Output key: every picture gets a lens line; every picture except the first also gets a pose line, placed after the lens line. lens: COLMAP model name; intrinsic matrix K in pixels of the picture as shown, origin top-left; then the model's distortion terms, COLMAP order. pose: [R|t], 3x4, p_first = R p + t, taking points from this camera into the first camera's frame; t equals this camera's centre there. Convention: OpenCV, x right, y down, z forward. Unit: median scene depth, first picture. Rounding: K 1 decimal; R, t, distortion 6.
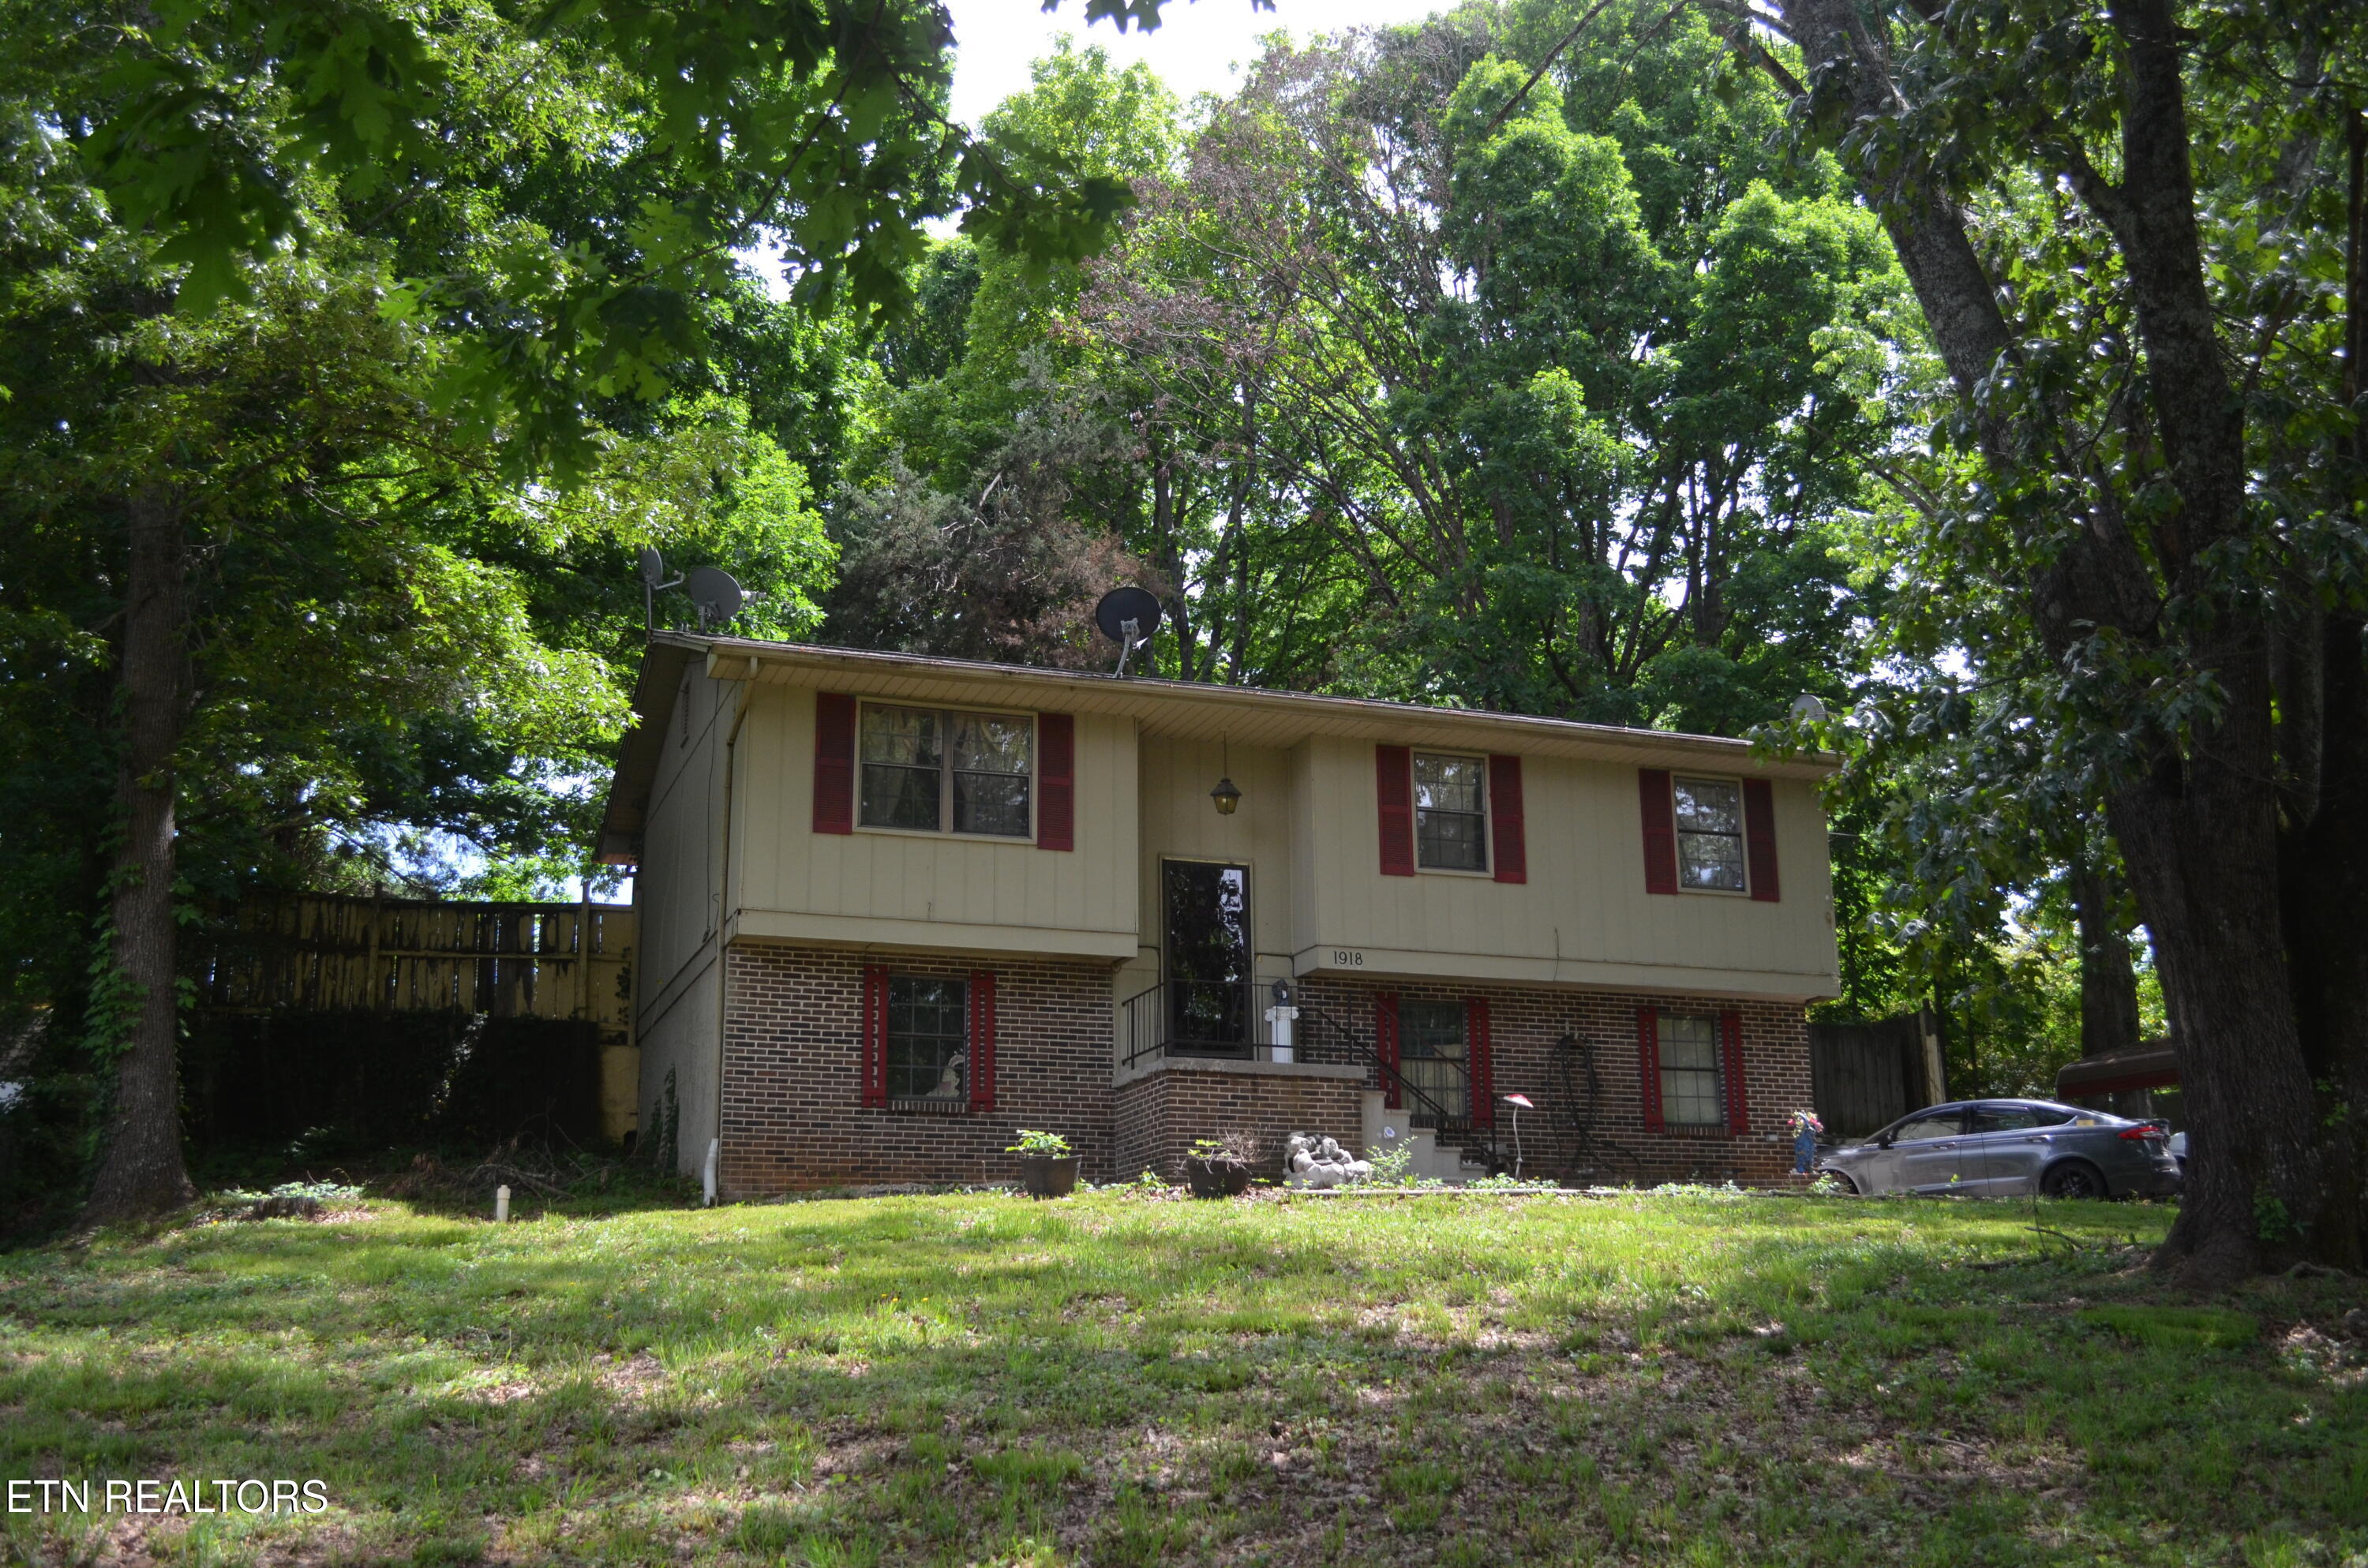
lens RADIAL K [[2376.8, 0, 1184.0], [0, 2376.8, 784.0], [0, 0, 1]] dist [-0.001646, 0.000067]
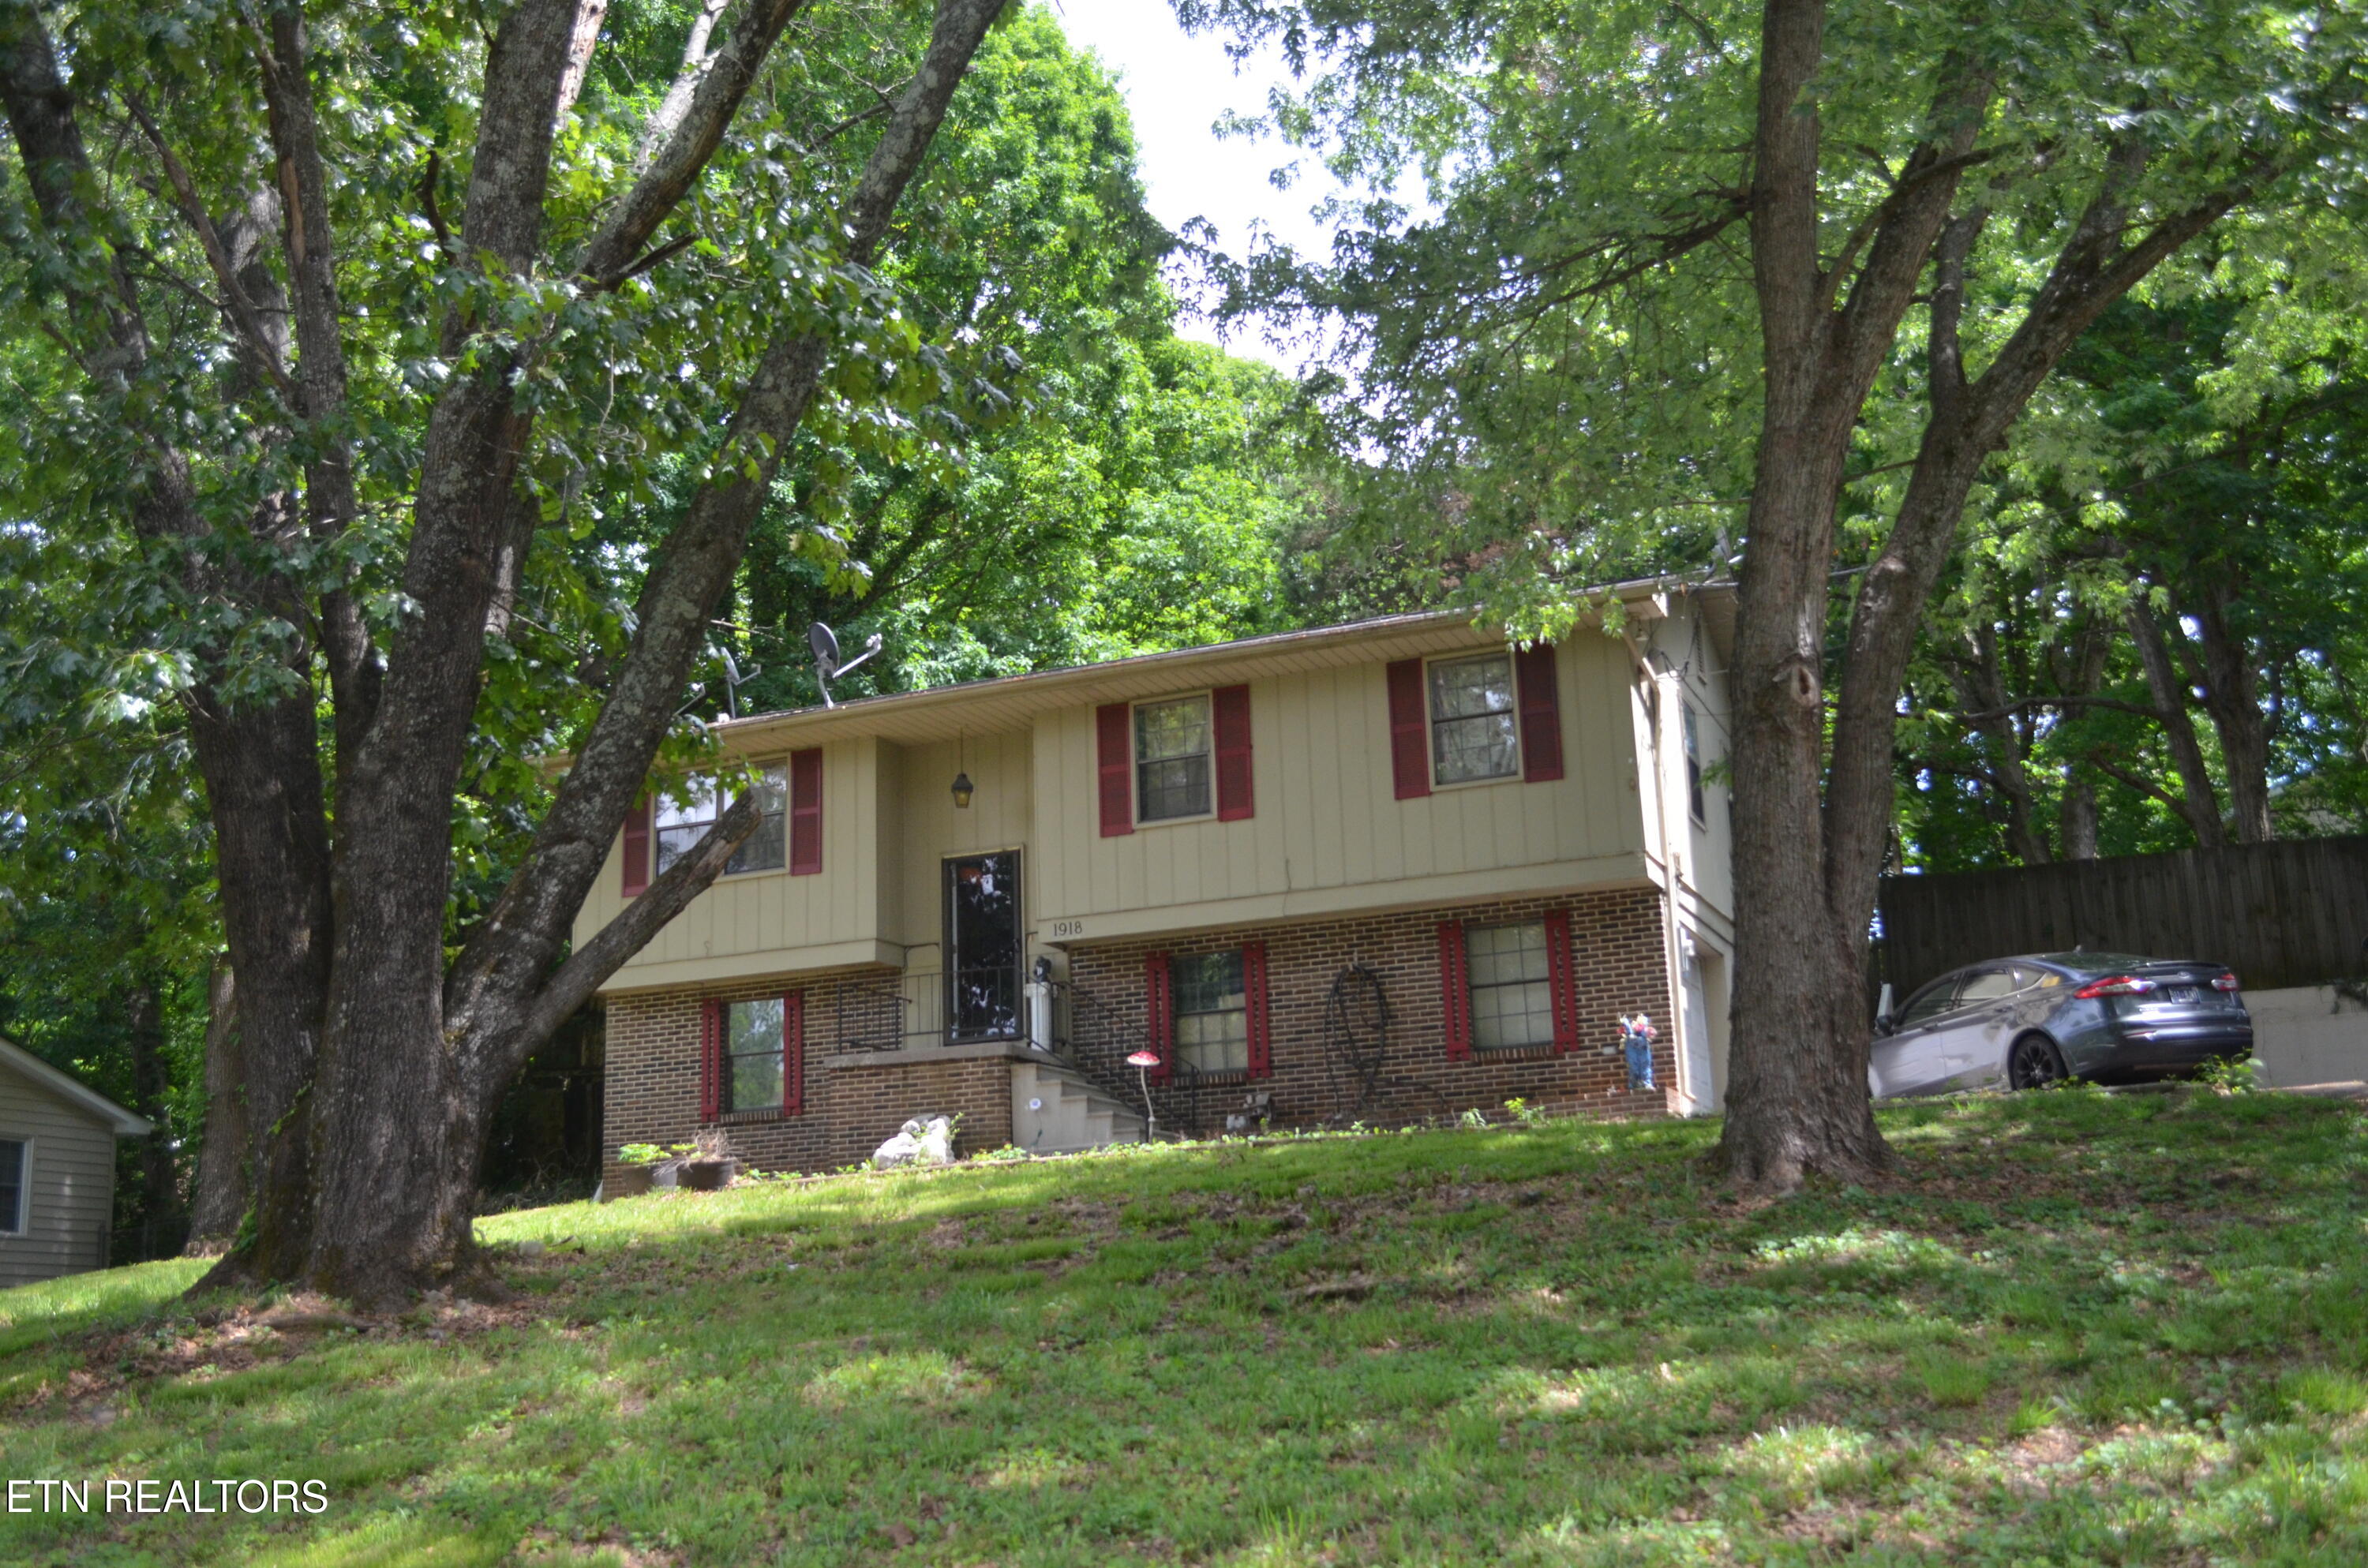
lens RADIAL K [[2376.8, 0, 1184.0], [0, 2376.8, 784.0], [0, 0, 1]] dist [-0.001646, 0.000067]
pose [[0.721919, -0.175364, -0.669388, 0.745919], [0.198629, 0.979162, -0.042301, 0.062609], [0.662857, -0.102422, 0.741707, 0.282854]]
